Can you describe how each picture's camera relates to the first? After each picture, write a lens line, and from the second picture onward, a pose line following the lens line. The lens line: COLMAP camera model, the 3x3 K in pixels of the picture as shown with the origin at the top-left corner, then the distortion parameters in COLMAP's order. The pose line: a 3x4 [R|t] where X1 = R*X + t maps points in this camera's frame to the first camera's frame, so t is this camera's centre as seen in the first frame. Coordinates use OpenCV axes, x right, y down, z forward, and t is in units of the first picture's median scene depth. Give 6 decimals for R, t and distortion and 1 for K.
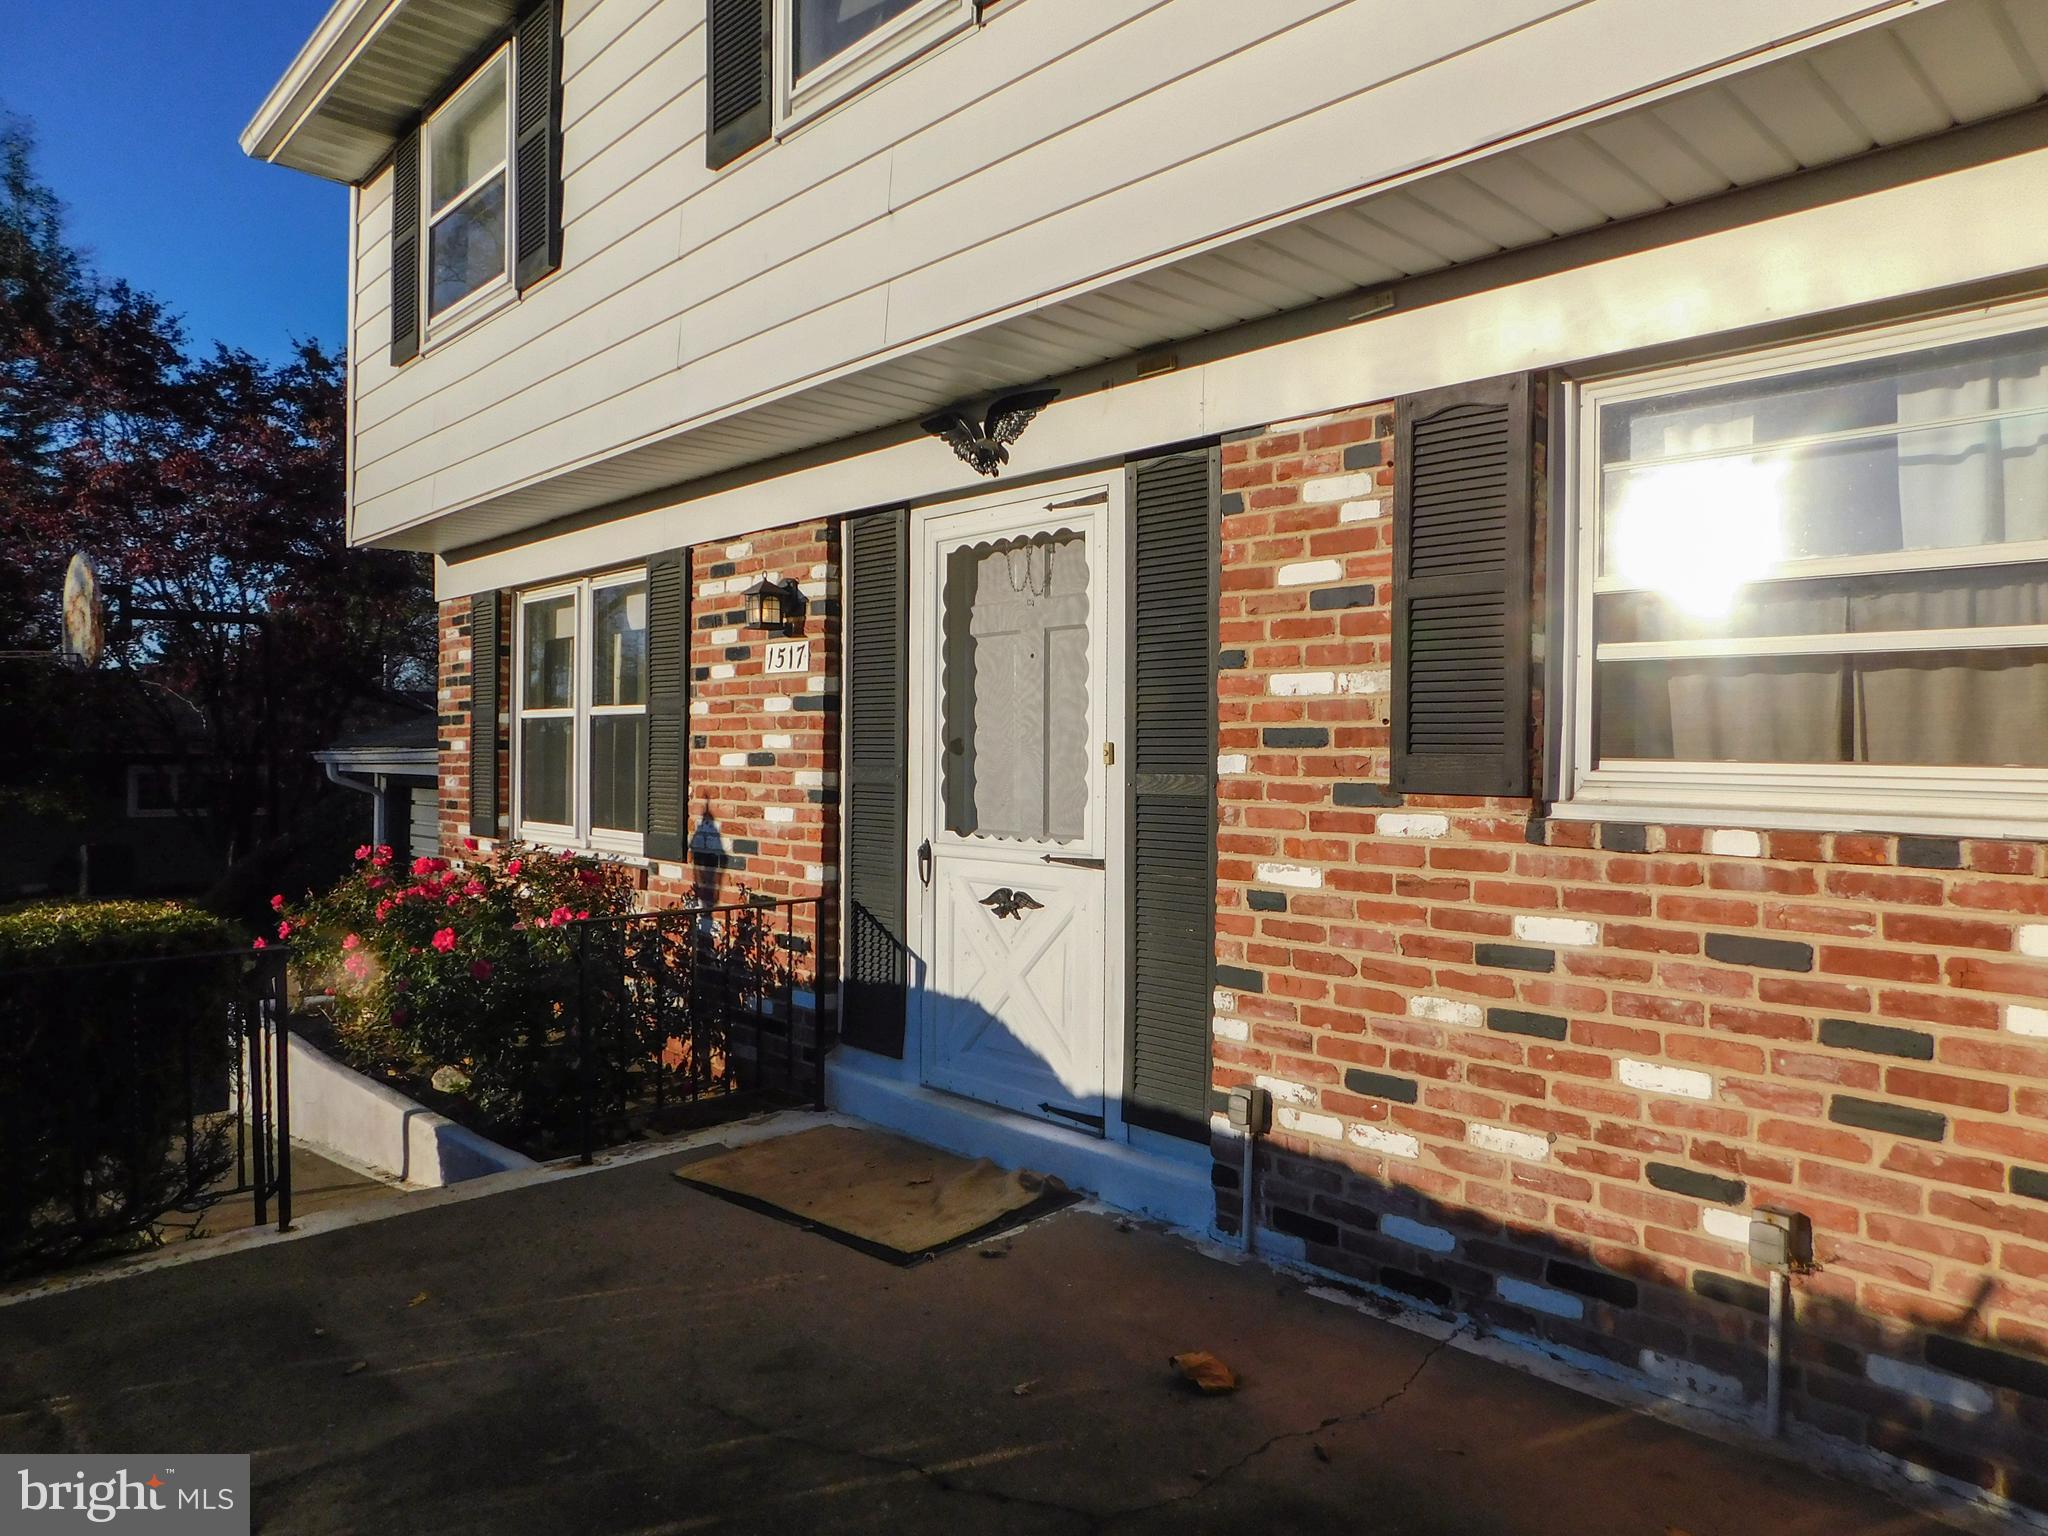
lens RADIAL K [[1366.1, 0, 1024.0], [0, 1366.1, 762.8], [0, 0, 1]] dist [-0.038921, 0.000101]
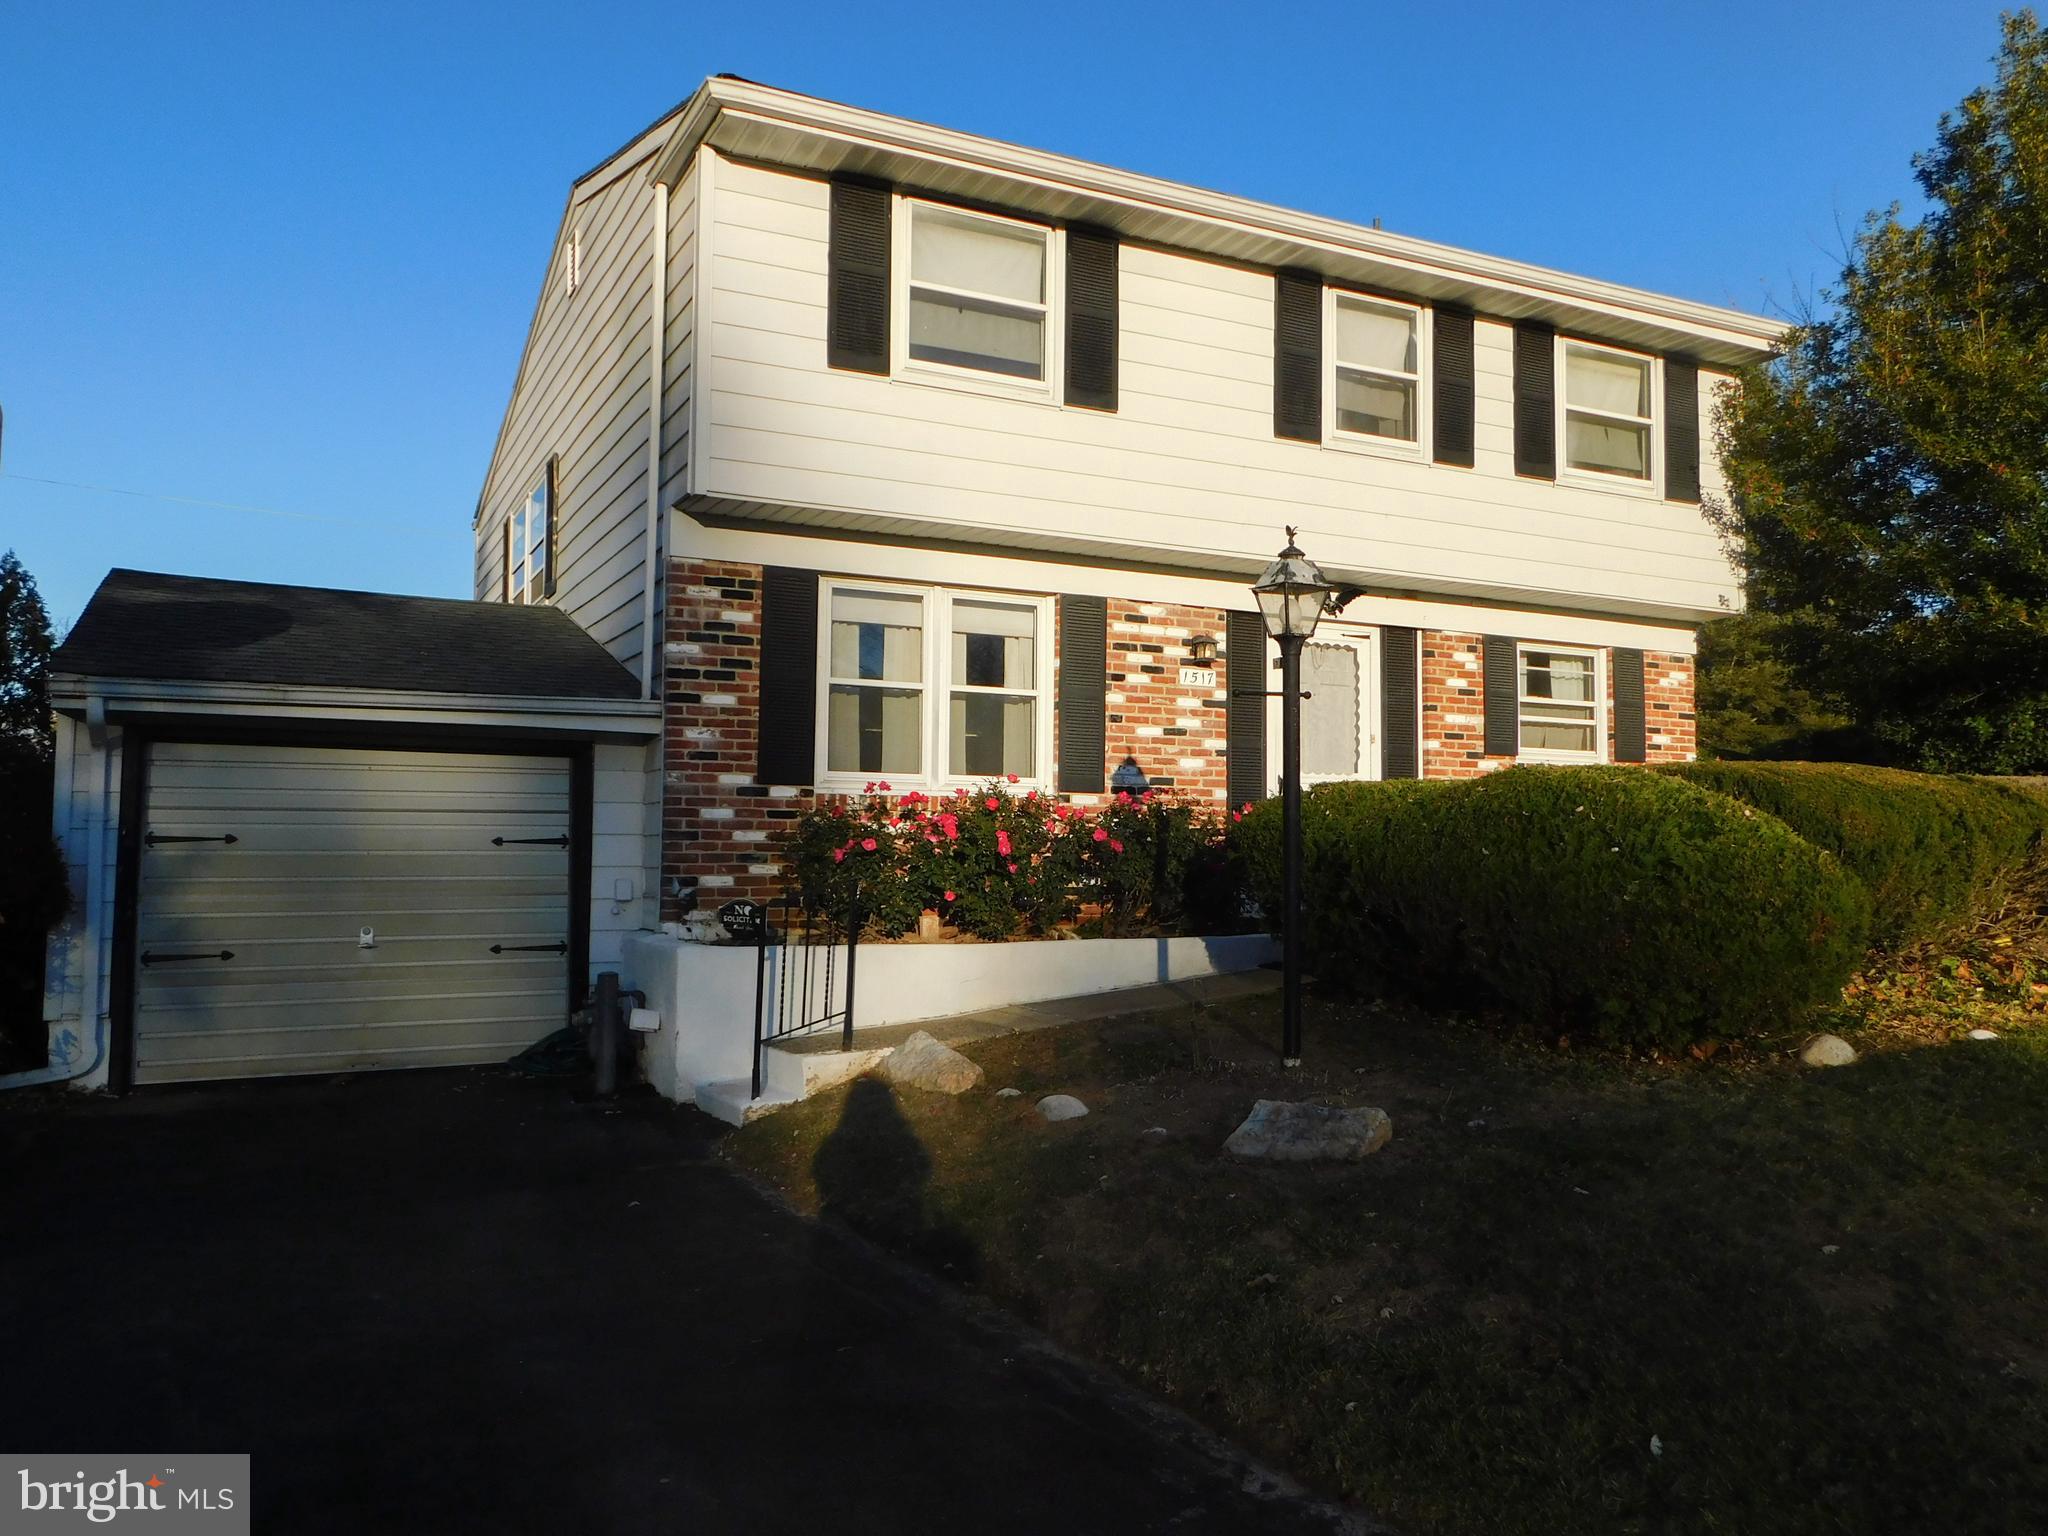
lens RADIAL K [[1508.3, 0, 1020.8], [0, 1508.3, 770.7], [0, 0, 1]] dist [0.007371, 0.000407]
pose [[0.279314, 0.056822, 0.958517, -2.211341], [0.005928, 0.998126, -0.060897, 0.172856], [-0.960182, 0.022691, 0.278454, 0.673748]]
